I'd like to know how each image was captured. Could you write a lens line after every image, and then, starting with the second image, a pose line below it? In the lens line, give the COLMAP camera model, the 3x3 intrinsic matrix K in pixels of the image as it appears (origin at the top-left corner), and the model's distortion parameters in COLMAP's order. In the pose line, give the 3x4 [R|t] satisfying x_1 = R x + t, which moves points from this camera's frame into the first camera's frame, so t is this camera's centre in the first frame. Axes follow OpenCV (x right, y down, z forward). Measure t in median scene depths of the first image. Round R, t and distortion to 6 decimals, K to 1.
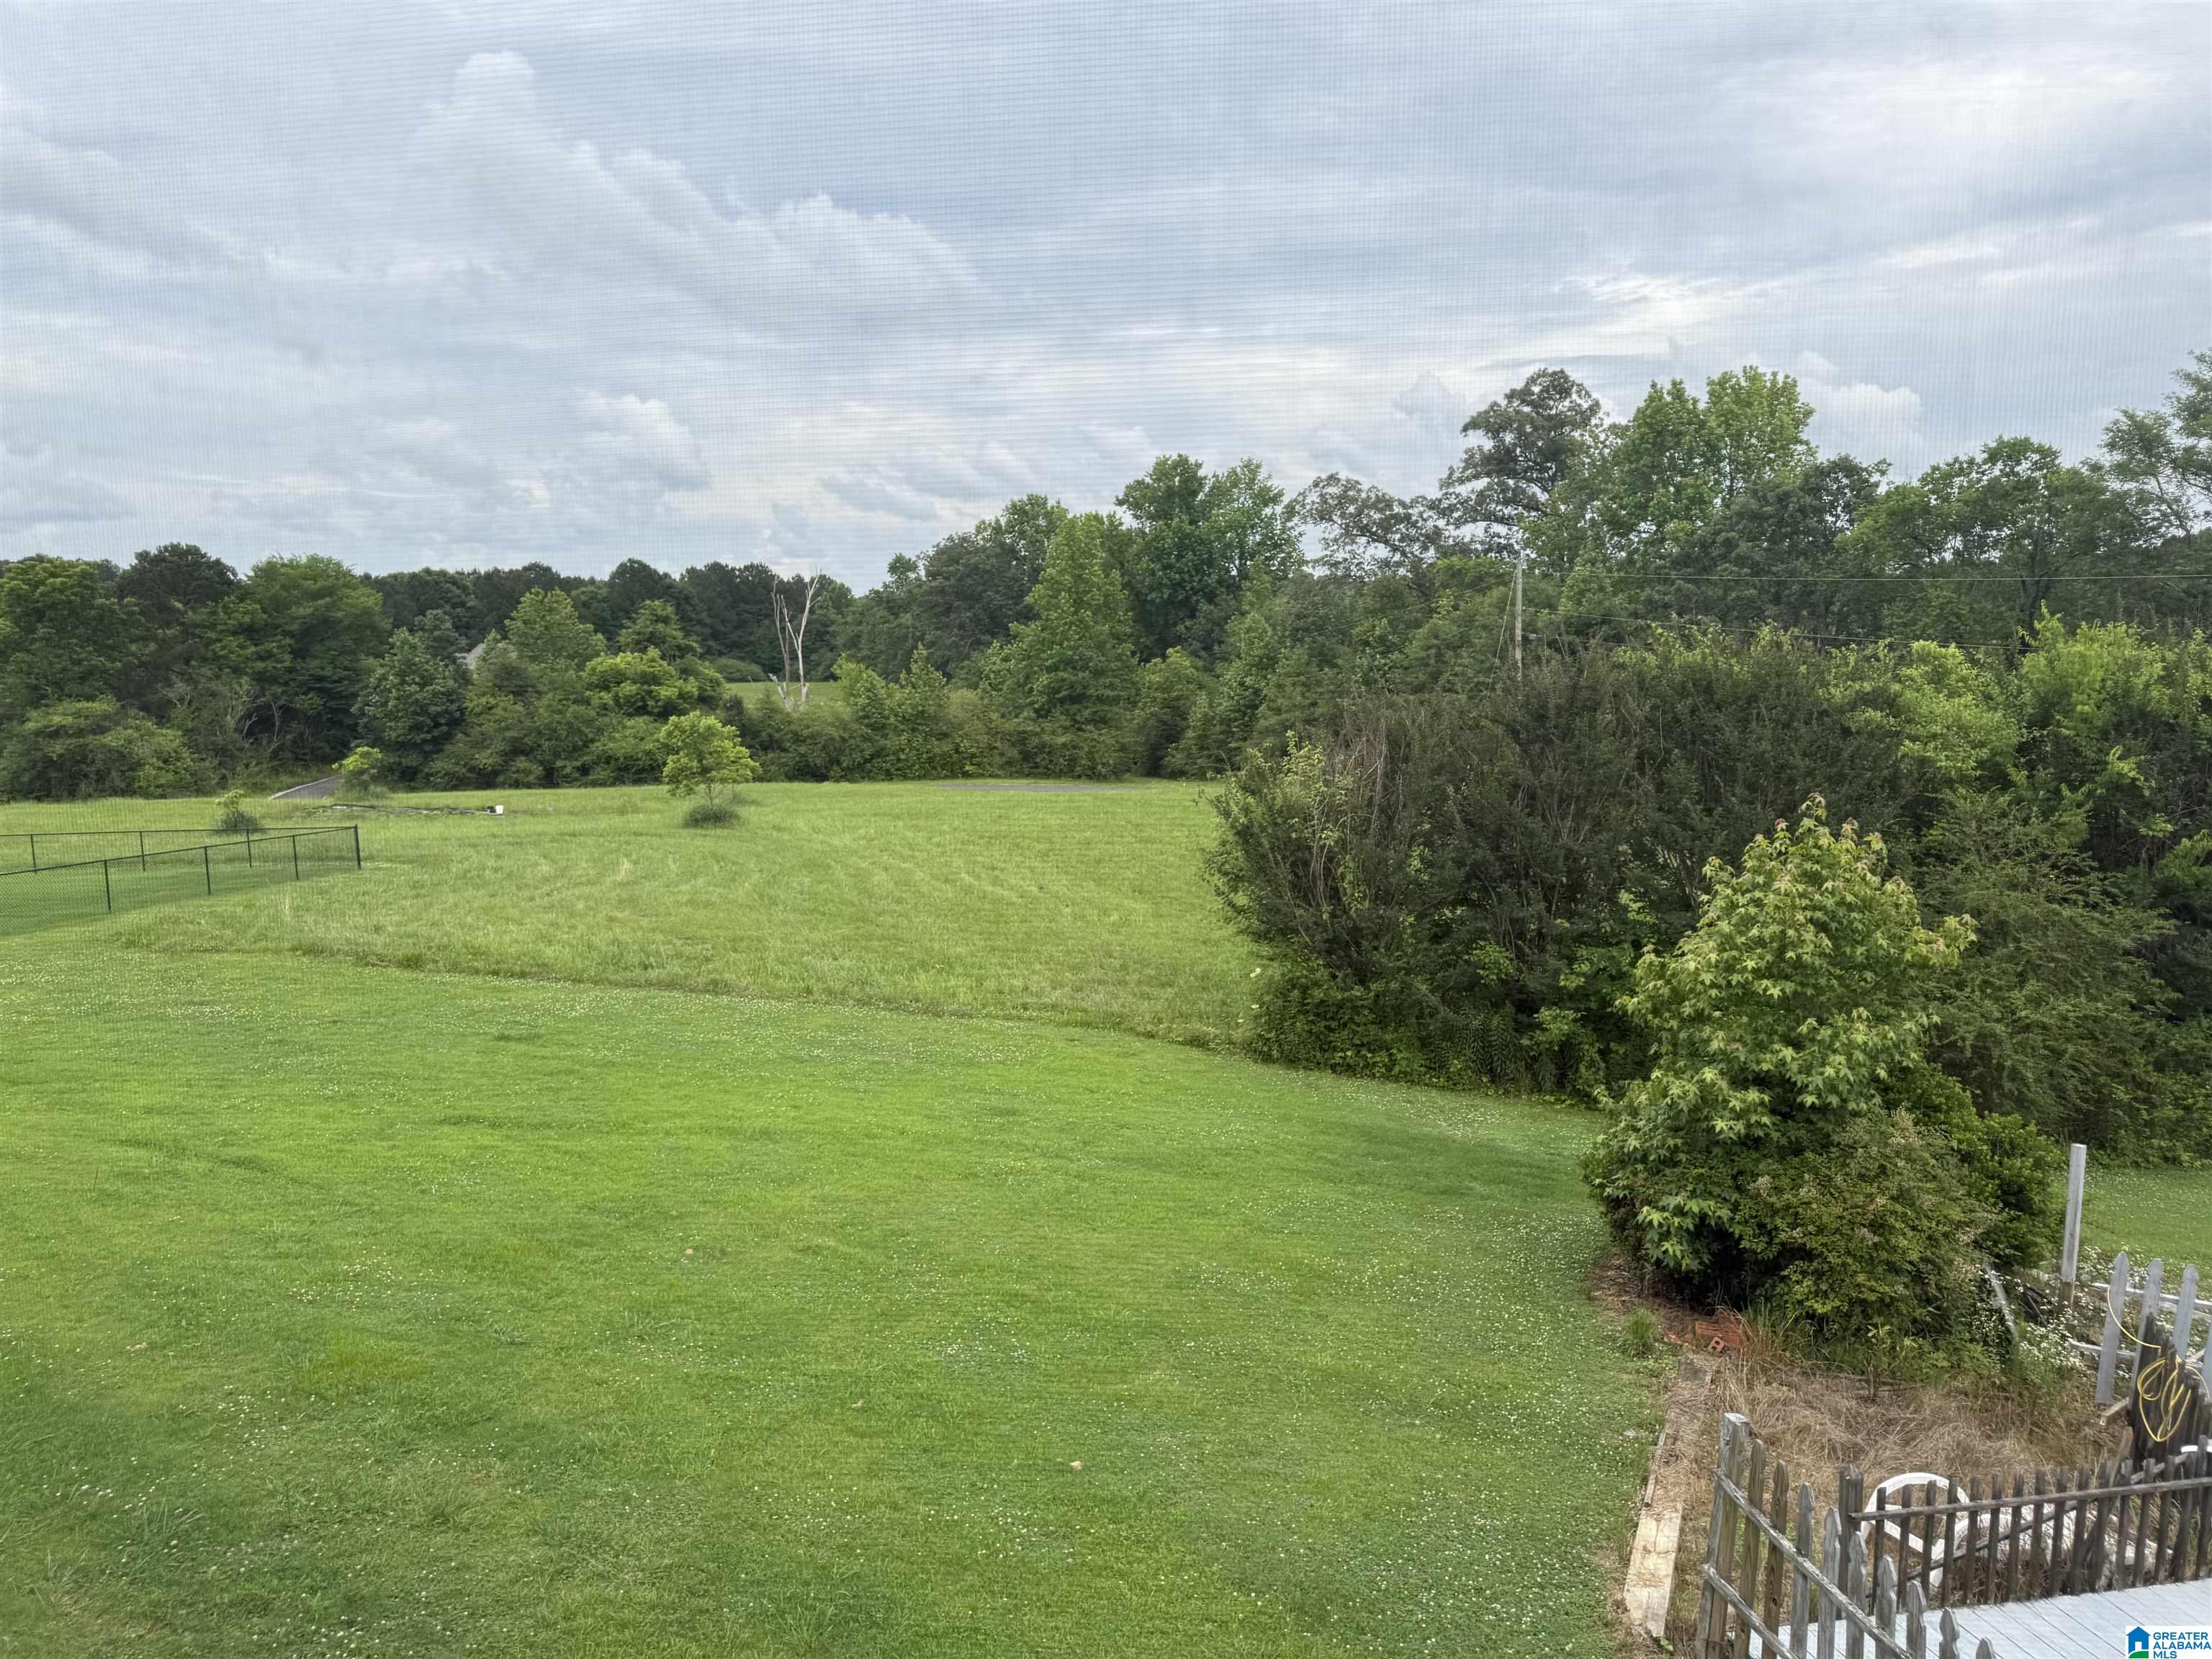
lens RADIAL K [[1500.8, 0, 1142.1], [0, 1500.8, 832.6], [0, 0, 1]] dist [0.110025, -0.217090]
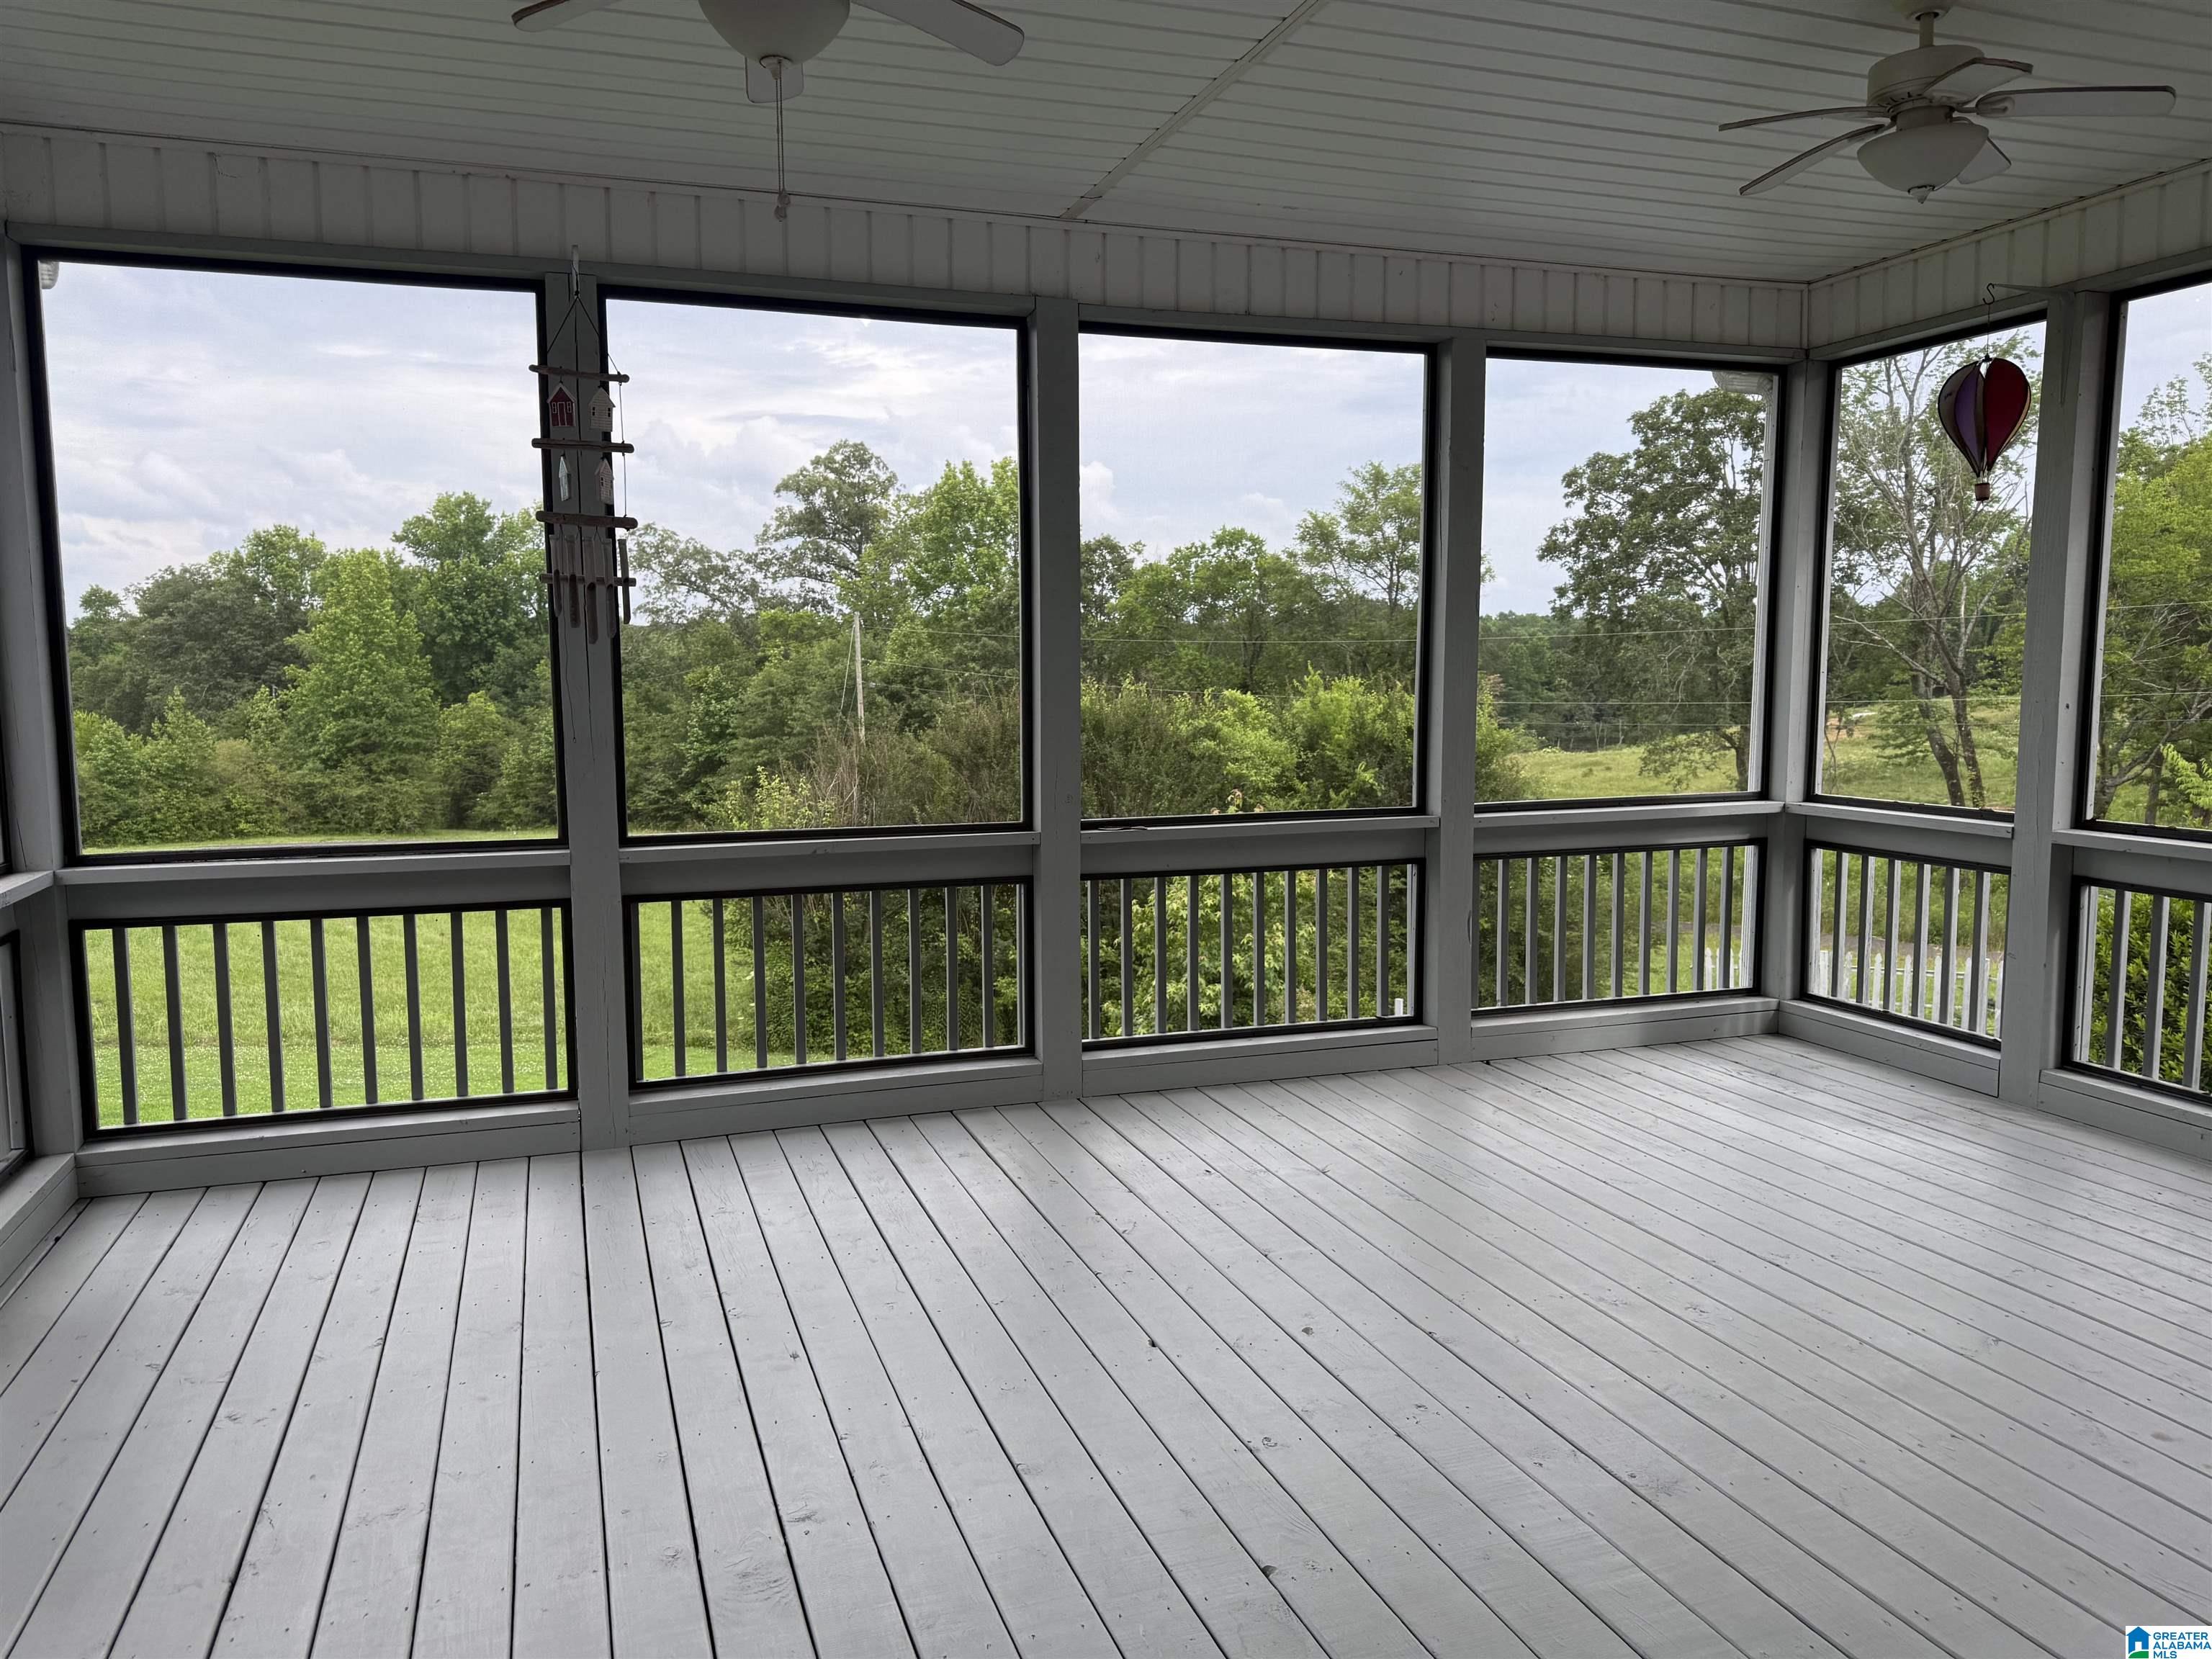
lens RADIAL K [[1544.6, 0, 1115.3], [0, 1544.6, 839.9], [0, 0, 1]] dist [0.074168, -0.152982]
pose [[0.887955, -0.042946, 0.457921, -0.084607], [0.056132, 0.998307, -0.015221, 0.009059], [-0.456492, 0.039220, 0.888862, -0.067790]]
